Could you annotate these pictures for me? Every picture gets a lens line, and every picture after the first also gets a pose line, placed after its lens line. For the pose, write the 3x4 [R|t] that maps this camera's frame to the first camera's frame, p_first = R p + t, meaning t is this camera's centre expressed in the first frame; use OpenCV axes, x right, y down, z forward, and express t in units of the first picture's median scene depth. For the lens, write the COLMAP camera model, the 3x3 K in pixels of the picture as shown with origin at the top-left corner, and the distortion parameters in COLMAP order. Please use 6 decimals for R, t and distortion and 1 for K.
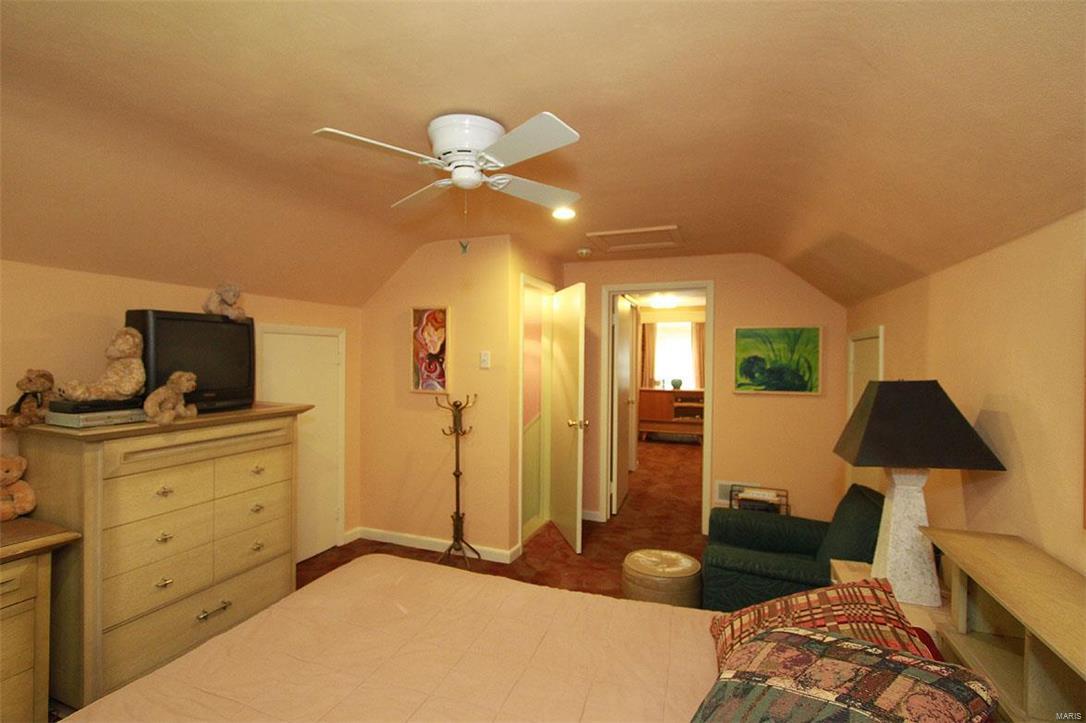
lens RADIAL K [[498.8, 0, 540.5], [0, 498.8, 361.1], [0, 0, 1]] dist [0.000382, -0.000008]
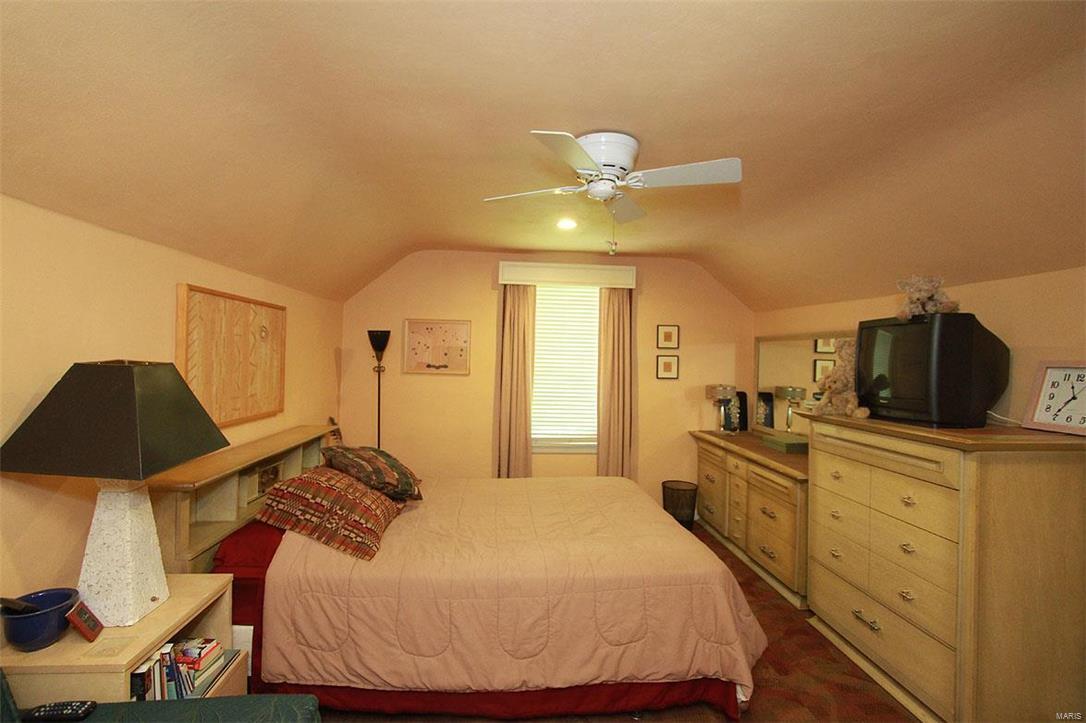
lens RADIAL K [[498.8, 0, 541.5], [0, 498.8, 359.3], [0, 0, 1]] dist [0.000382, -0.000008]
pose [[-0.901834, -0.029579, -0.431069, 0.346836], [-0.035018, 0.999376, 0.004685, 0.004616], [0.430661, 0.019320, -0.902307, 1.550919]]
